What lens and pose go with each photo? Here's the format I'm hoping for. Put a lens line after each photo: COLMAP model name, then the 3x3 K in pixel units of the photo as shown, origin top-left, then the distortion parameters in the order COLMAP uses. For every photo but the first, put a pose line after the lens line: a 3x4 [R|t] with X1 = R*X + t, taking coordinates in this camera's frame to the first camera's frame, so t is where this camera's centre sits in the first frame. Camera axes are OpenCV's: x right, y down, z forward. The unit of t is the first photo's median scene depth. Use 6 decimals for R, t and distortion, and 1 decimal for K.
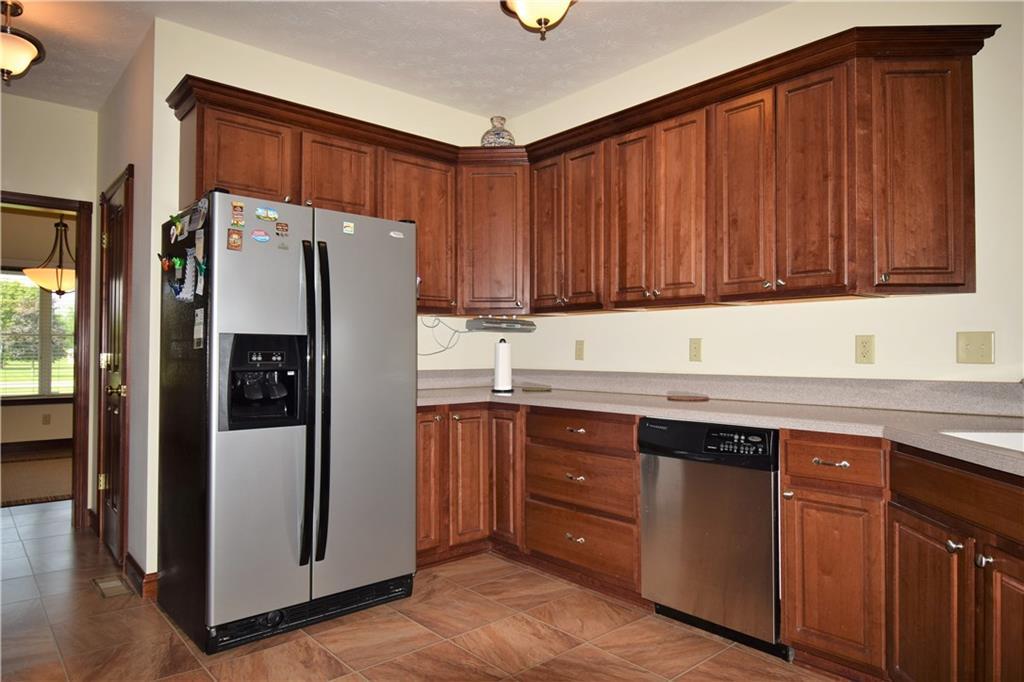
lens RADIAL K [[650.6, 0, 512.0], [0, 650.6, 341.0], [0, 0, 1]] dist [0.002854, -0.002214]
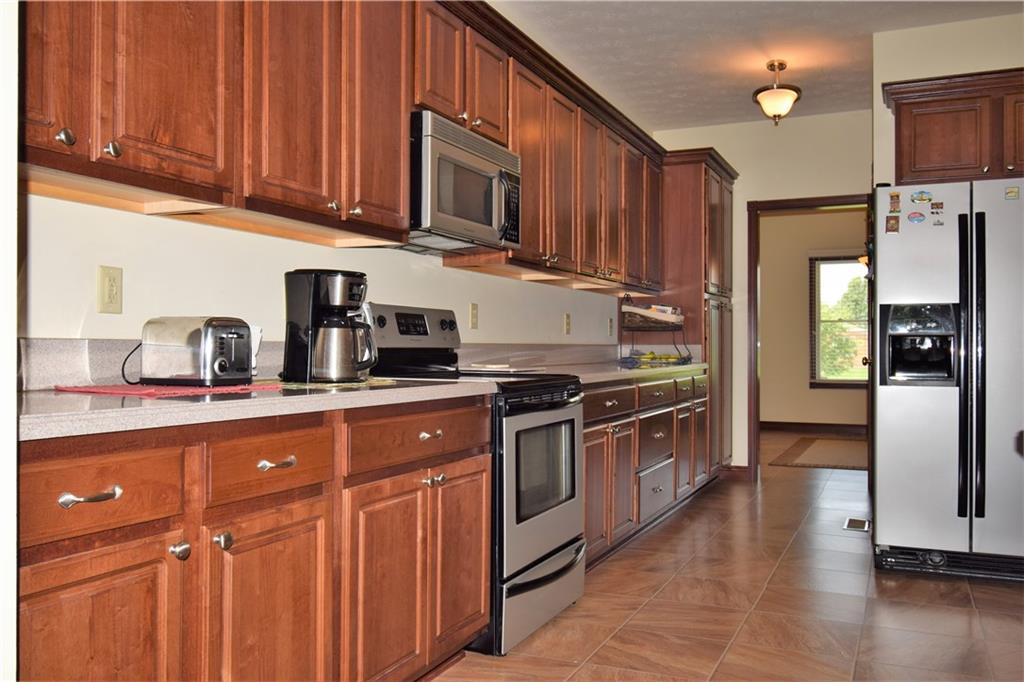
lens RADIAL K [[866.0, 0, 512.0], [0, 866.0, 341.0], [0, 0, 1]] dist [0.001916, 0.001917]
pose [[0.415041, -0.002466, -0.909799, 0.668536], [0.013784, 0.999899, 0.003578, 0.037883], [0.909698, -0.014025, 0.415033, -0.263453]]
